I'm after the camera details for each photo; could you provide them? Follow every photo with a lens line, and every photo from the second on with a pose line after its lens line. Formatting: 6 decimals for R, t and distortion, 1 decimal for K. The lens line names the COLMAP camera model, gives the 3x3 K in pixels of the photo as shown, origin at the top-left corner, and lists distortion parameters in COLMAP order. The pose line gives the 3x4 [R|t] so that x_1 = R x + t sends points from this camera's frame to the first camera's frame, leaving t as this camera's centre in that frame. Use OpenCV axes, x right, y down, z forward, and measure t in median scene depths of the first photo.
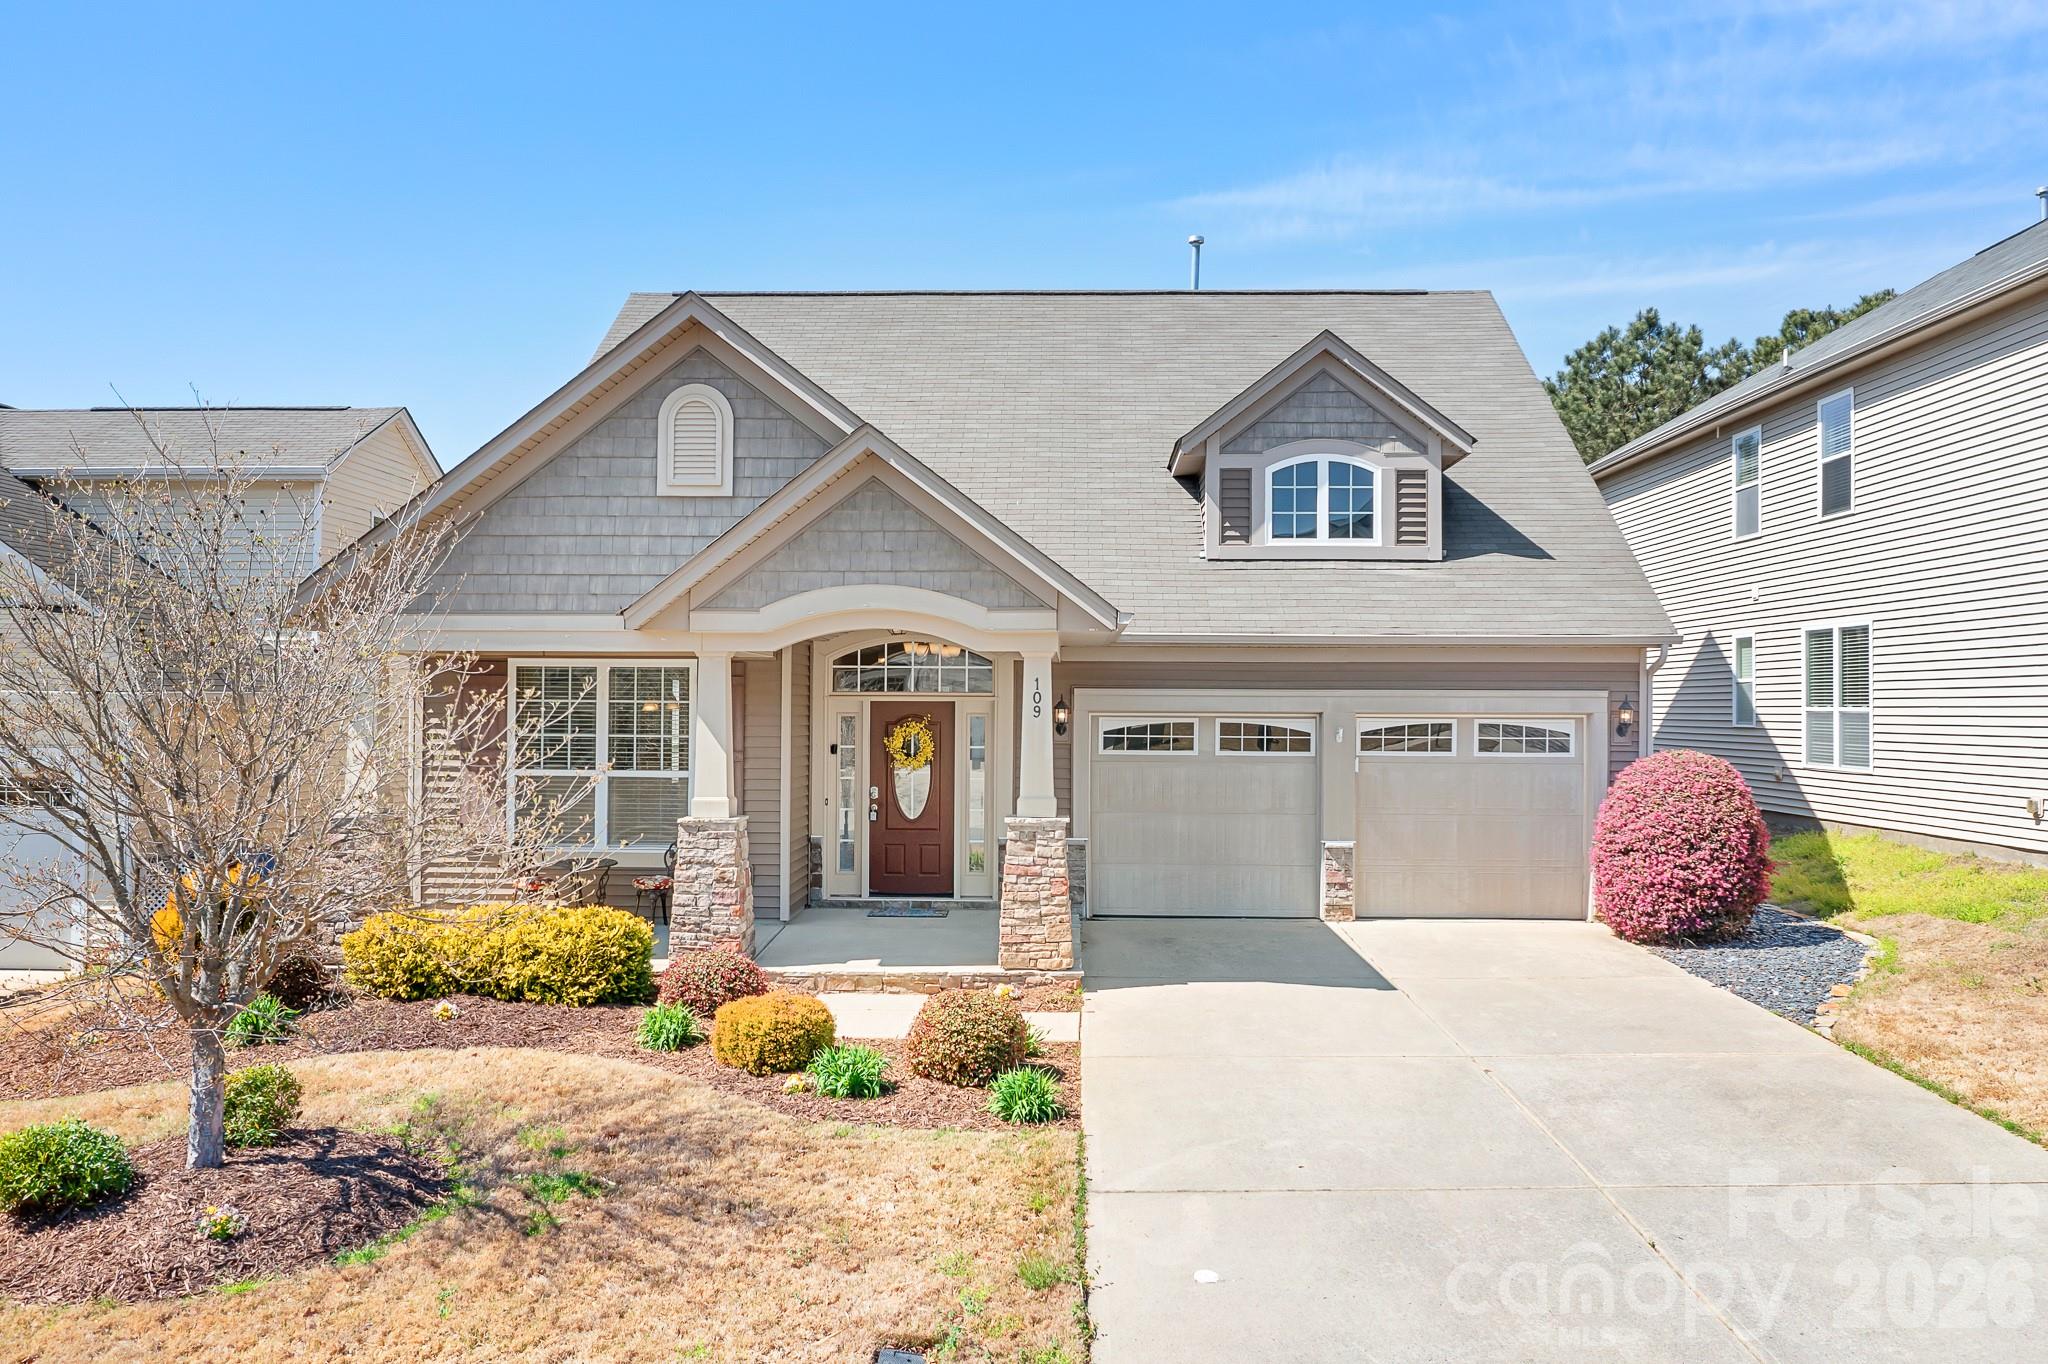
lens RADIAL K [[1653.4, 0, 1024.0], [0, 1653.4, 682.0], [0, 0, 1]] dist [-0.009858, 0.009034]
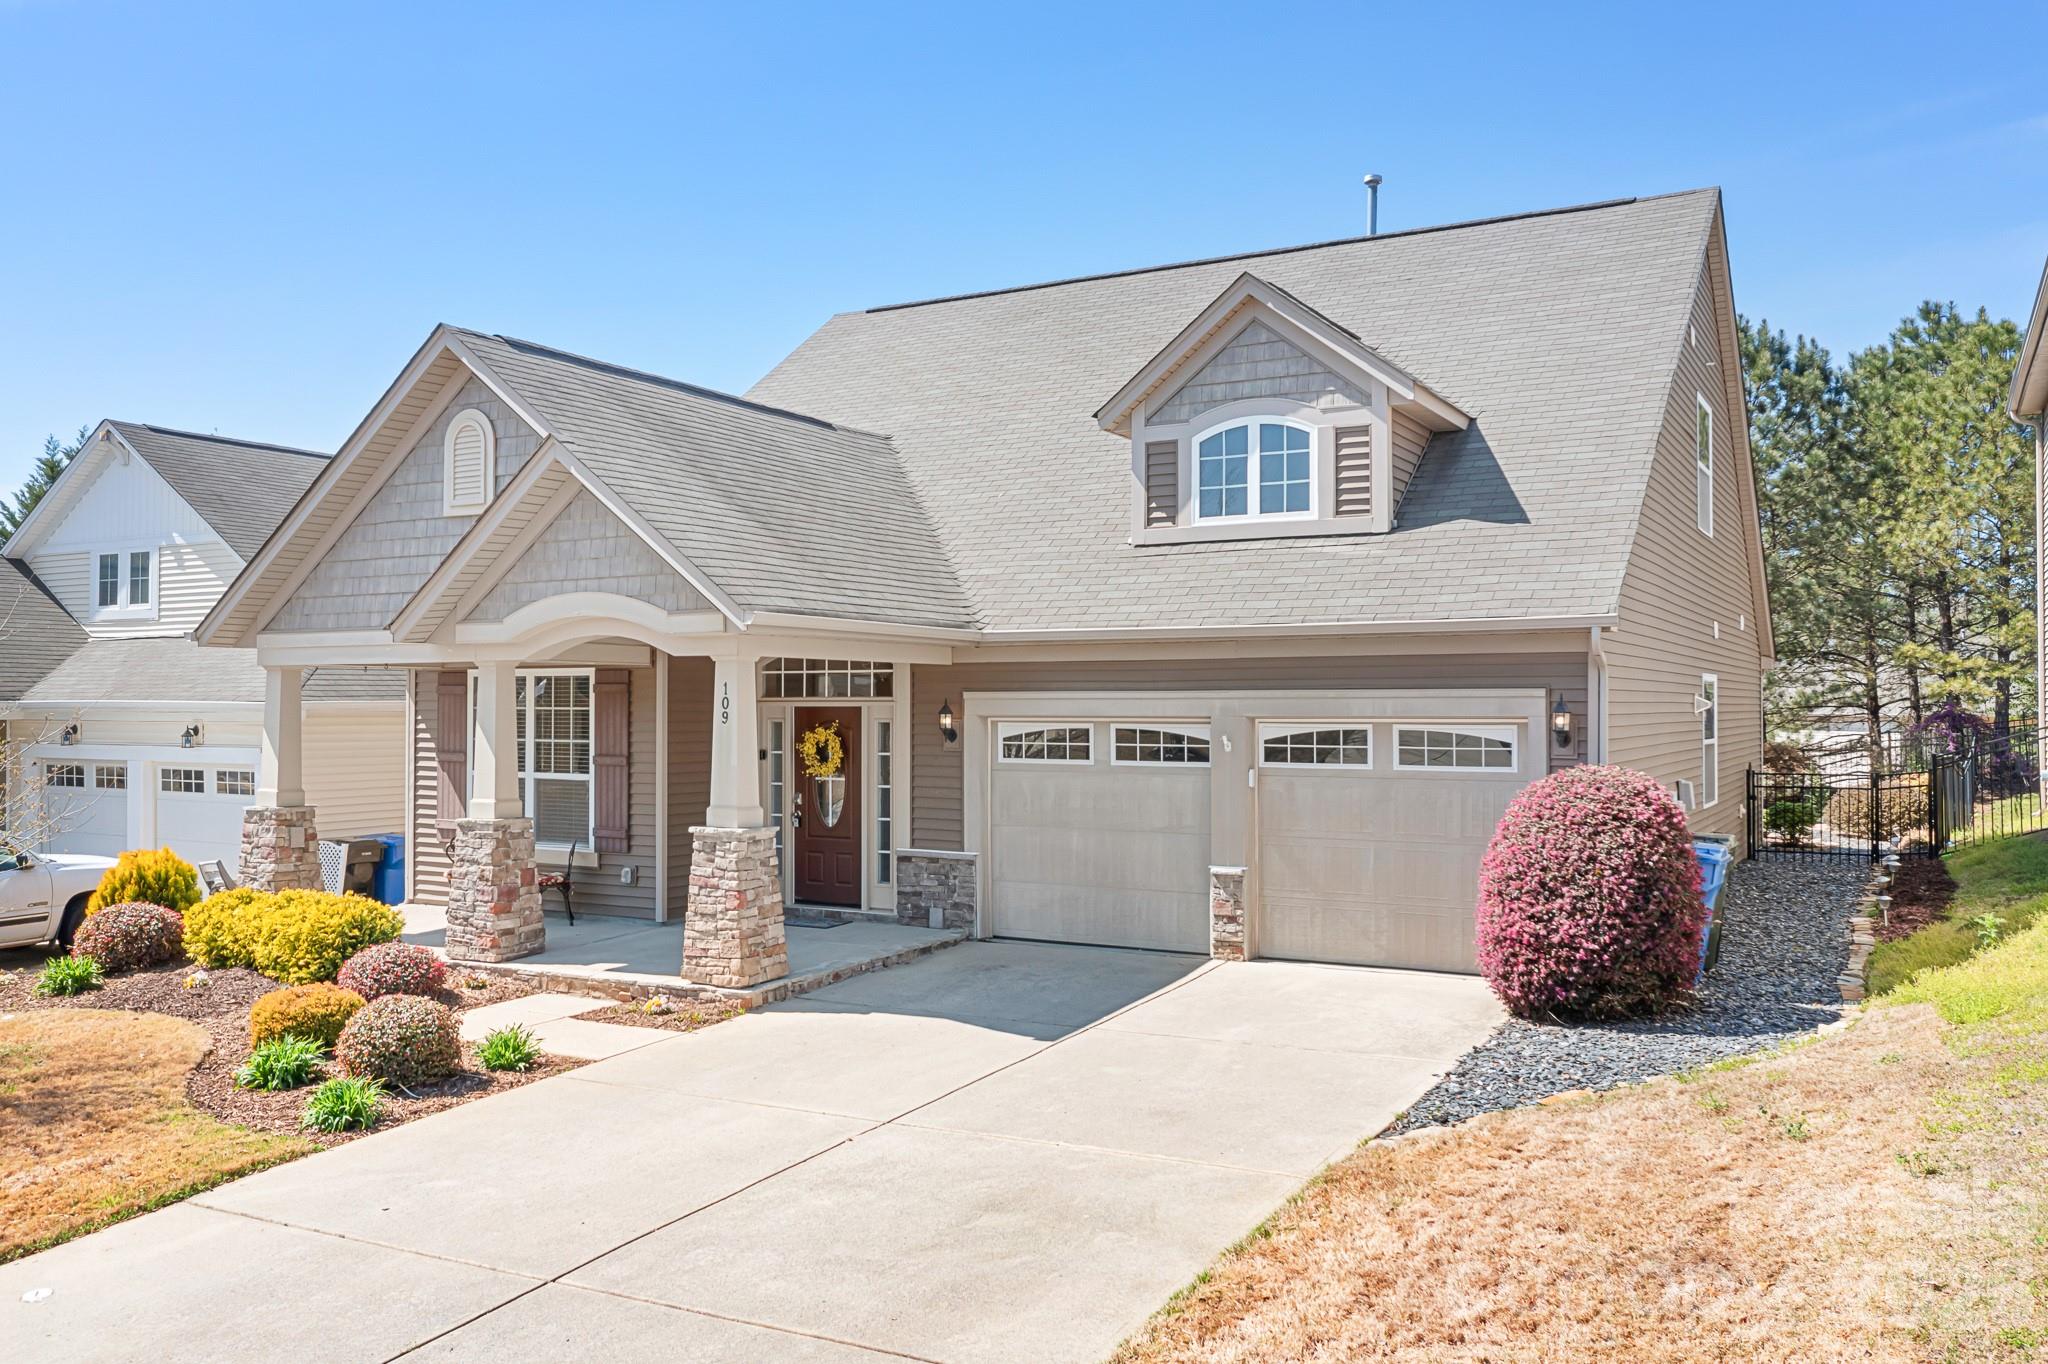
lens RADIAL K [[1653.4, 0, 1024.0], [0, 1653.4, 682.0], [0, 0, 1]] dist [-0.009858, 0.009034]
pose [[0.878172, -0.012248, -0.478189, 0.503570], [0.011309, 0.999924, -0.004843, 0.003278], [0.478212, -0.001154, 0.878244, 0.194188]]
